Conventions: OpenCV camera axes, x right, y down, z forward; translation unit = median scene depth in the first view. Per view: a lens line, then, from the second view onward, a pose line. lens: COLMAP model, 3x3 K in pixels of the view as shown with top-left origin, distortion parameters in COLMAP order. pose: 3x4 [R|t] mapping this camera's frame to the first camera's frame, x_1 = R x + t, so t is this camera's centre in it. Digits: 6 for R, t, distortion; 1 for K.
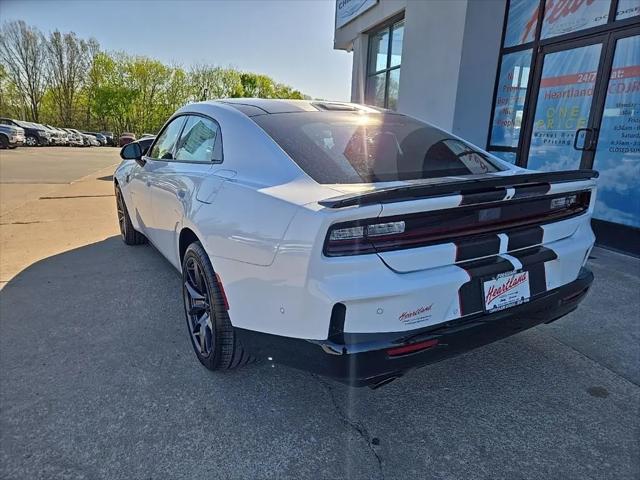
lens RADIAL K [[429.2, 0, 320.0], [0, 429.2, 240.0], [0, 0, 1]] dist [0.067247, -0.048148]
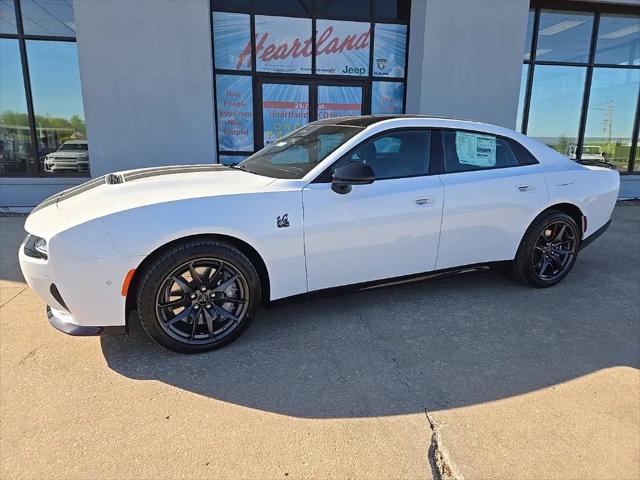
lens RADIAL K [[429.2, 0, 320.0], [0, 429.2, 240.0], [0, 0, 1]] dist [0.067247, -0.048148]
pose [[0.094058, -0.233575, 0.967779, -0.891143], [0.233827, 0.950079, 0.206577, -0.198070], [-0.967718, 0.206863, 0.143979, 0.737568]]
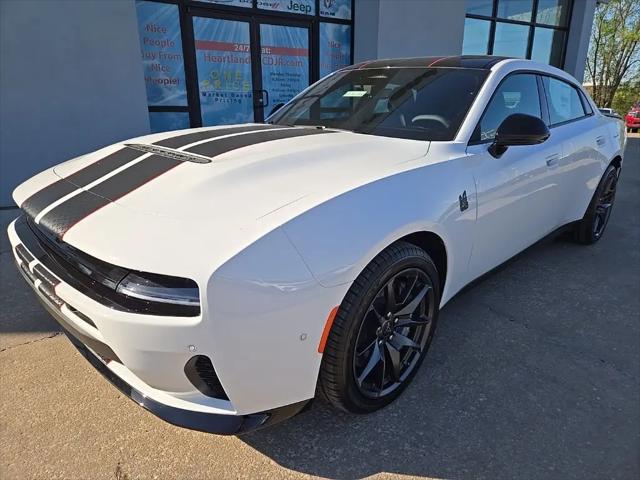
lens RADIAL K [[429.2, 0, 320.0], [0, 429.2, 240.0], [0, 0, 1]] dist [0.067247, -0.048148]
pose [[-0.249718, -0.315156, 0.915597, -0.703833], [0.225824, 0.900526, 0.371560, -0.260412], [-0.941618, 0.299549, -0.153708, 1.040380]]
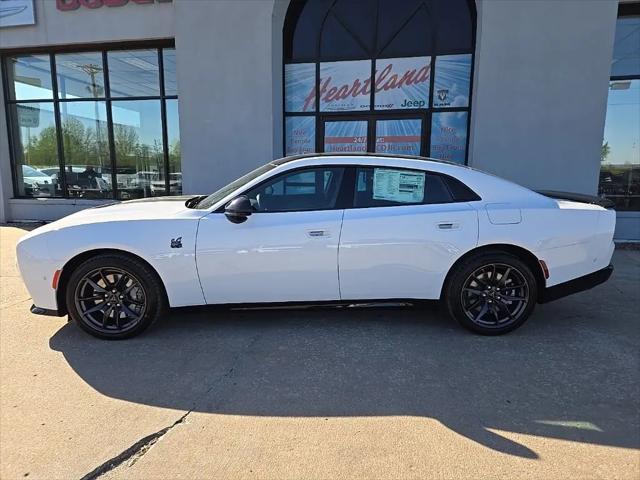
lens RADIAL K [[429.2, 0, 320.0], [0, 429.2, 240.0], [0, 0, 1]] dist [0.067247, -0.048148]
pose [[0.485045, -0.158039, 0.860090, -0.836756], [0.220383, 0.973880, 0.054663, -0.113363], [-0.846264, 0.163035, 0.507205, 0.330906]]
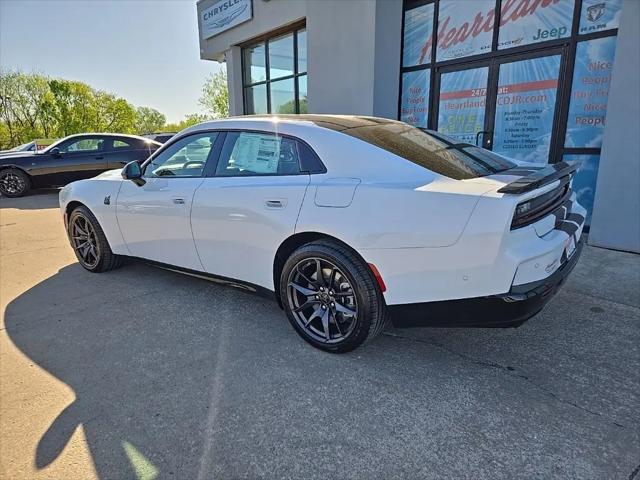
lens RADIAL K [[429.2, 0, 320.0], [0, 429.2, 240.0], [0, 0, 1]] dist [0.067247, -0.048148]
pose [[0.929112, -0.121660, 0.349214, -0.300555], [0.127579, 0.991810, 0.006094, -0.004570], [-0.347095, 0.038891, 0.937023, -0.025399]]
